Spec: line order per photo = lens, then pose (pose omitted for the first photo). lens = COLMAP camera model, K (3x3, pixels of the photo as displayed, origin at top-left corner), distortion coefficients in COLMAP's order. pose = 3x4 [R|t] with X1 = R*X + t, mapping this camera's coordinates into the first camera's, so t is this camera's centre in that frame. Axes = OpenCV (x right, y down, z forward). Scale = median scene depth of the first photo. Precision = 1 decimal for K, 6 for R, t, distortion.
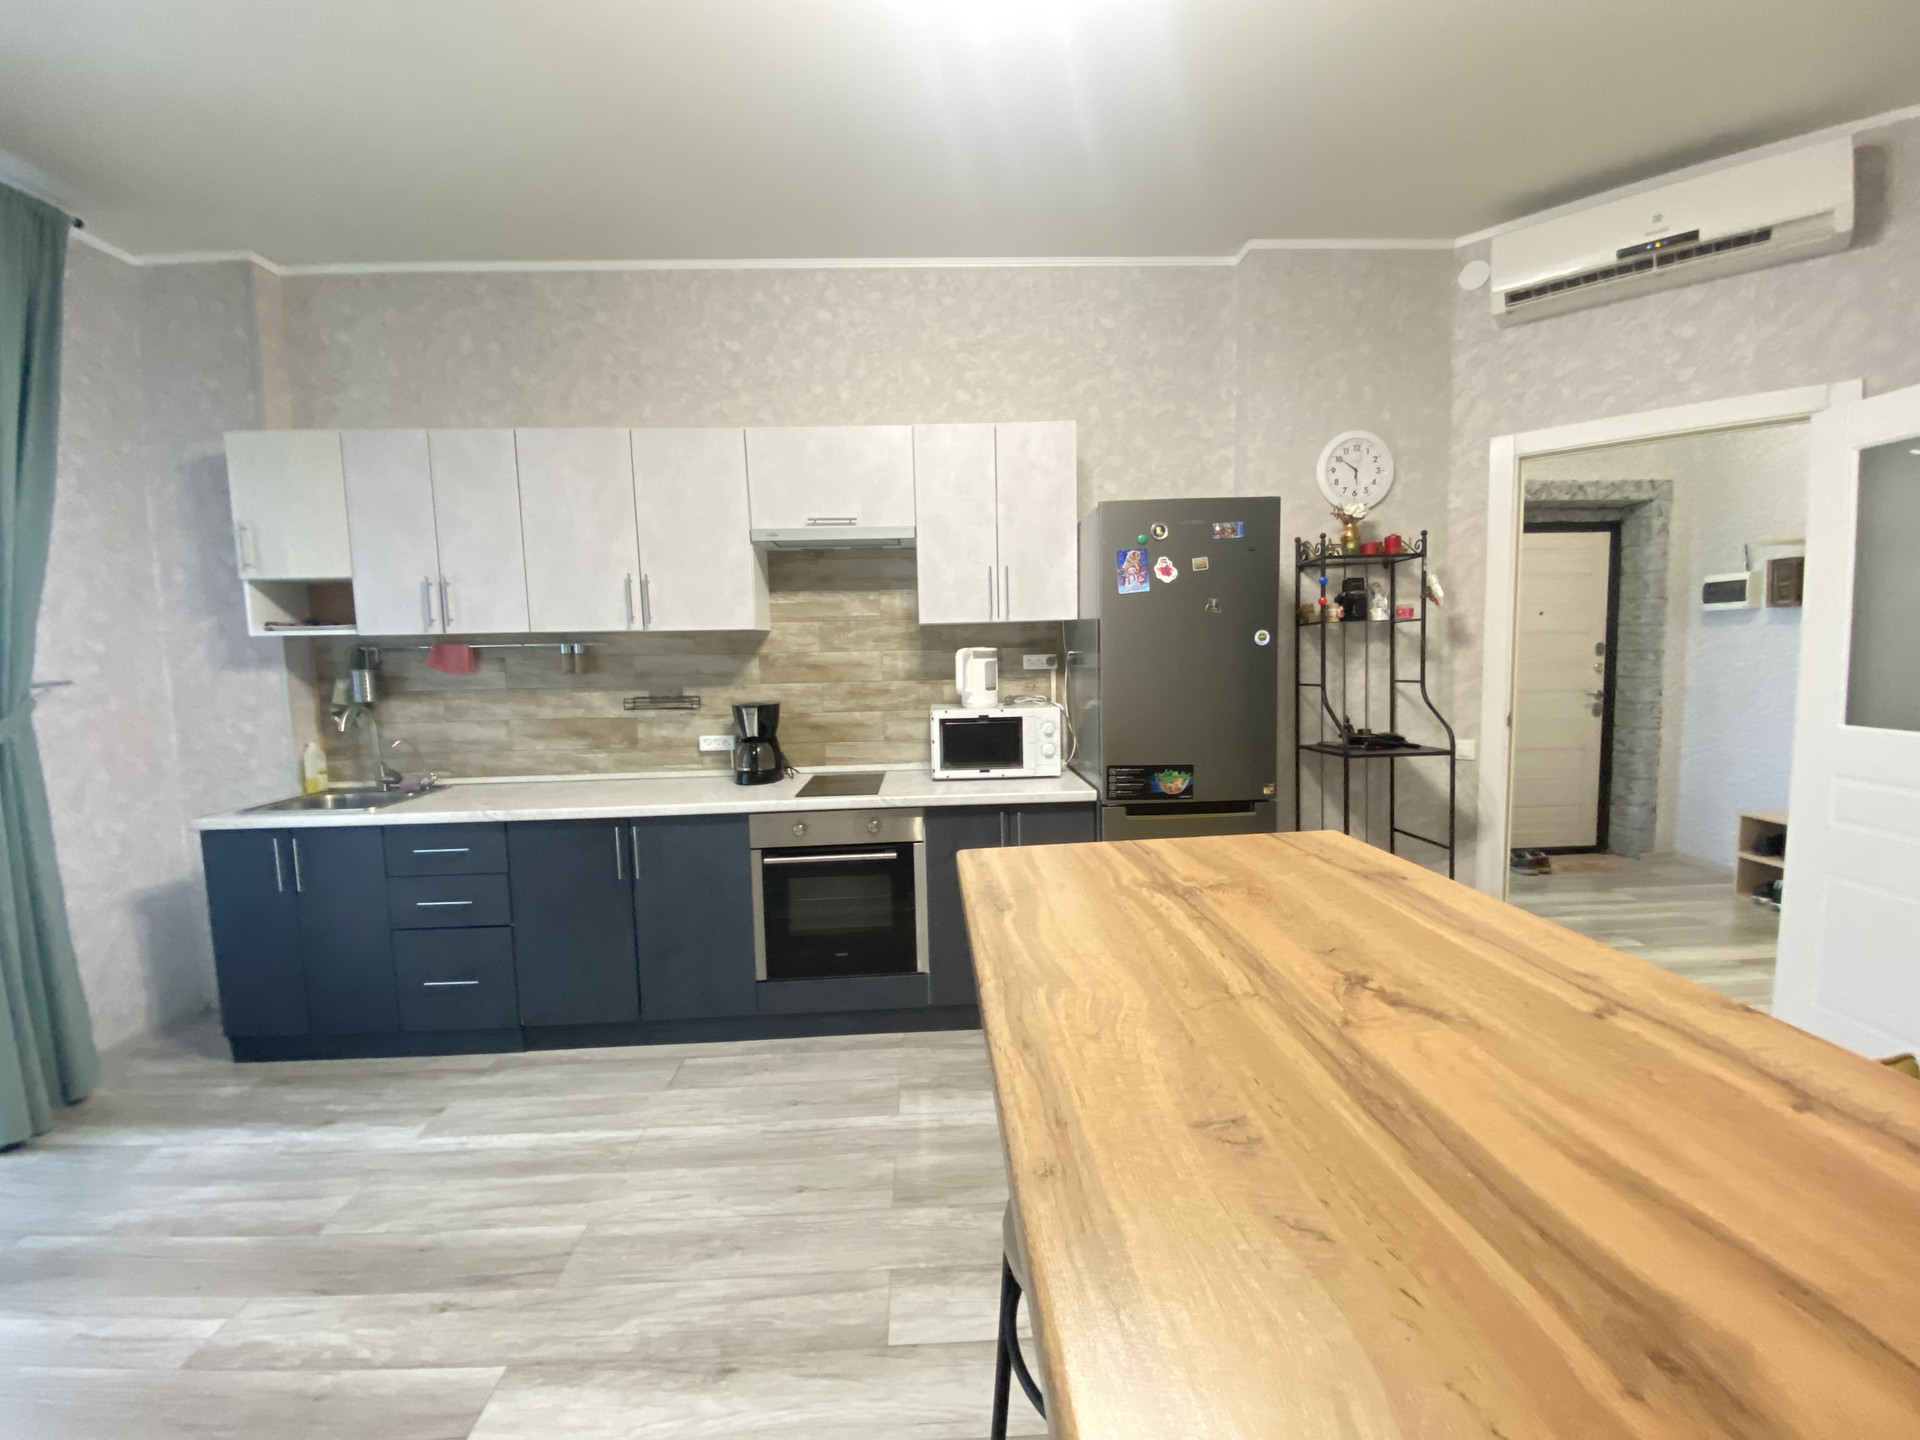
lens RADIAL K [[779.3, 0, 958.9], [0, 779.3, 719.3], [0, 0, 1]] dist [0.023110, -0.022130]
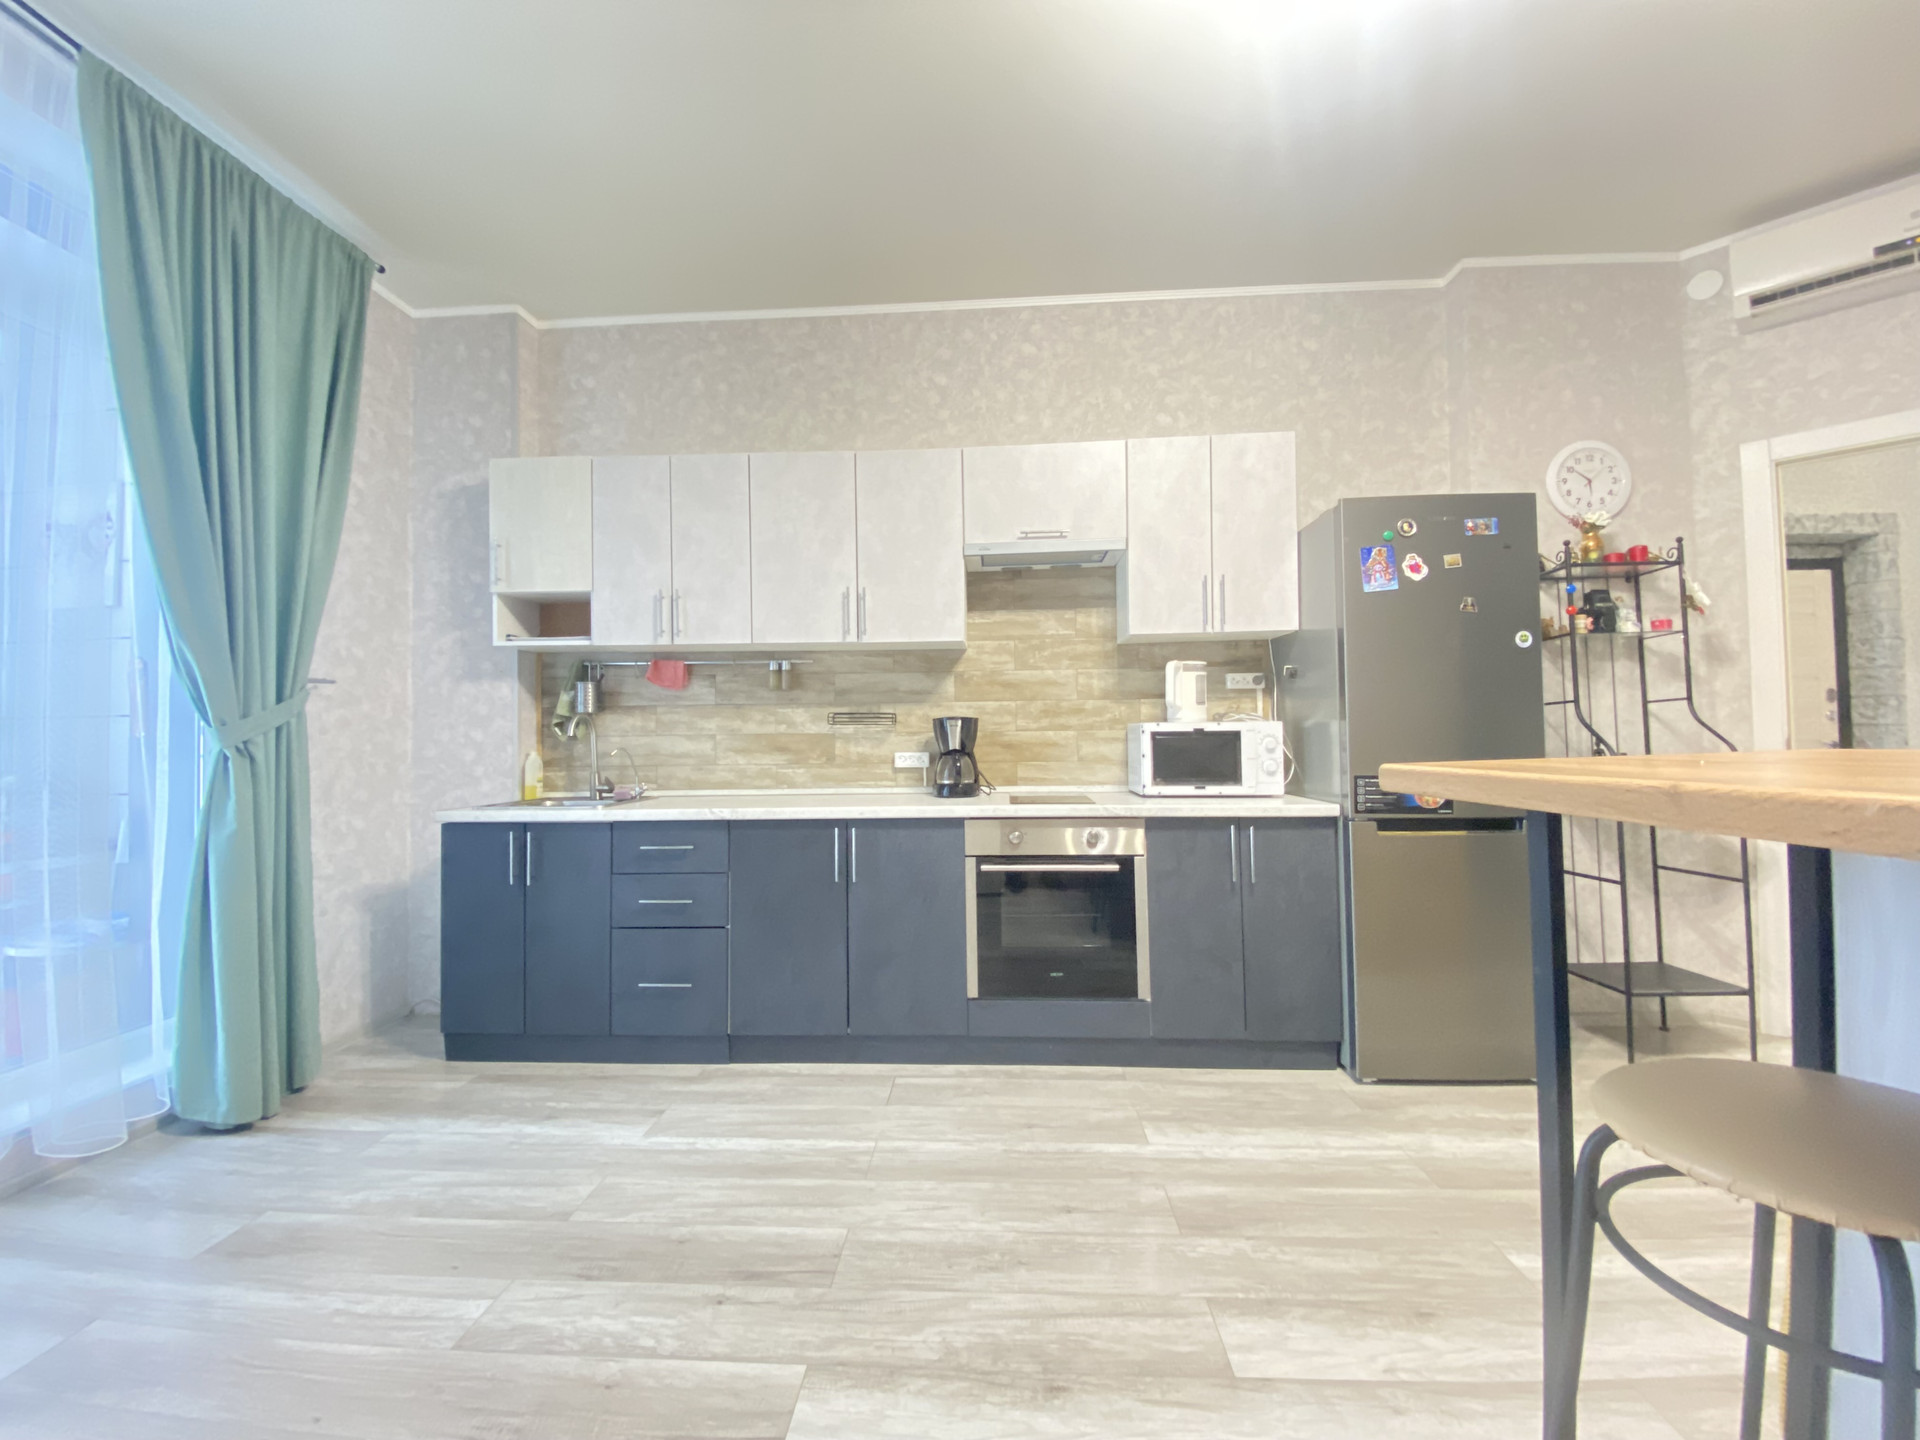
lens RADIAL K [[779.3, 0, 958.9], [0, 779.3, 719.3], [0, 0, 1]] dist [0.023110, -0.022130]
pose [[0.994919, 0.008988, -0.100273, -0.165034], [-0.020157, 0.993624, -0.110931, 0.095416], [0.098637, 0.112389, 0.988757, 0.019647]]
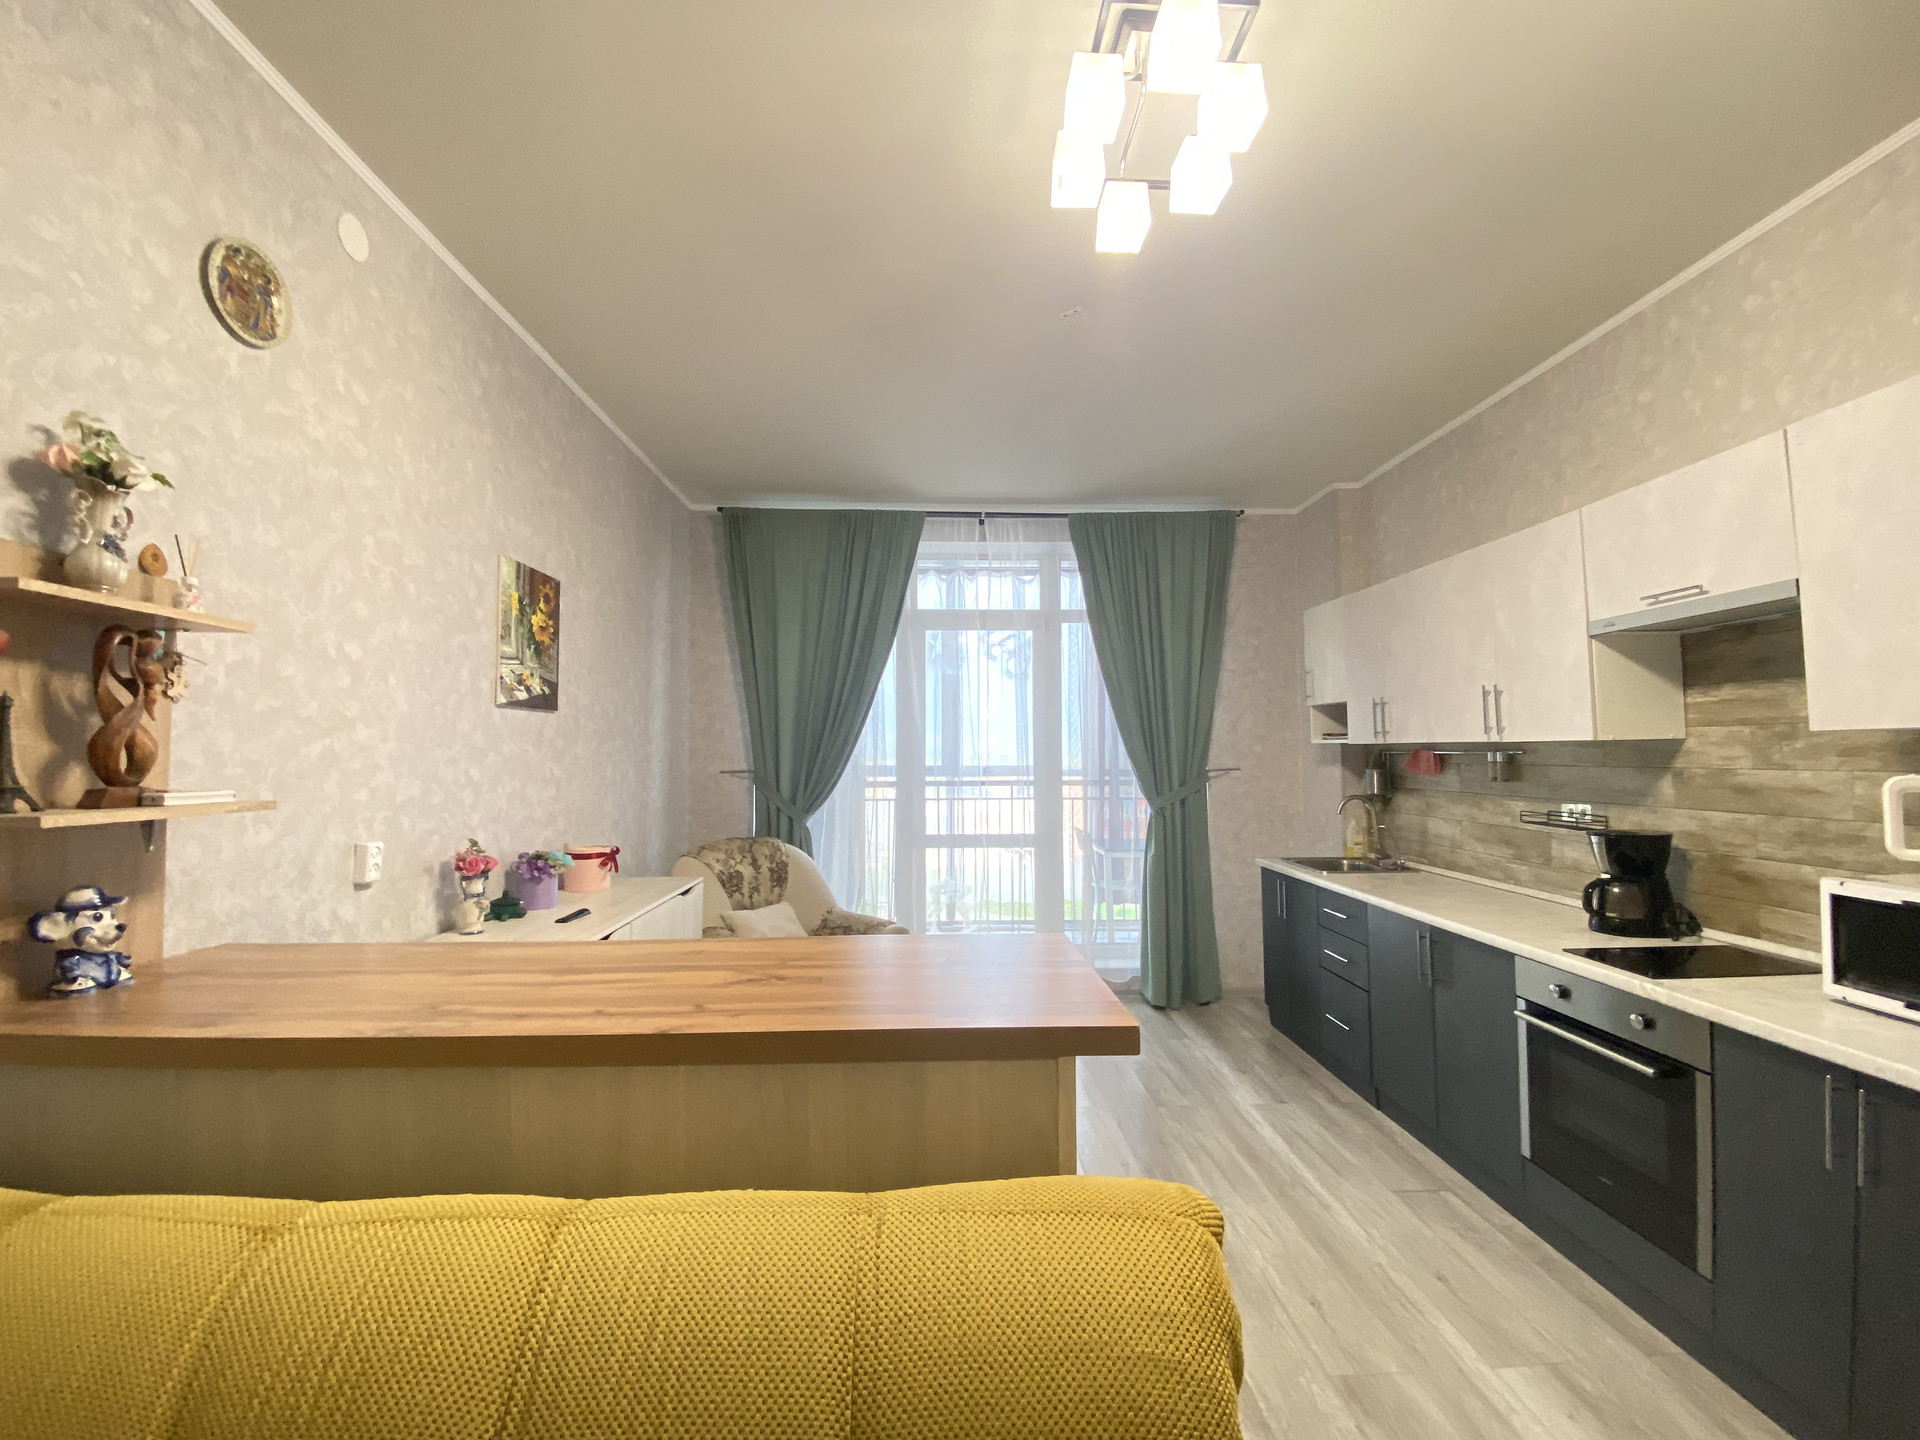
lens RADIAL K [[779.3, 0, 958.9], [0, 779.3, 719.3], [0, 0, 1]] dist [0.023110, -0.022130]
pose [[-0.009188, -0.020258, -0.999753, 0.566194], [-0.082673, 0.996387, -0.019430, -0.065245], [0.996534, 0.082474, -0.010829, 0.334348]]
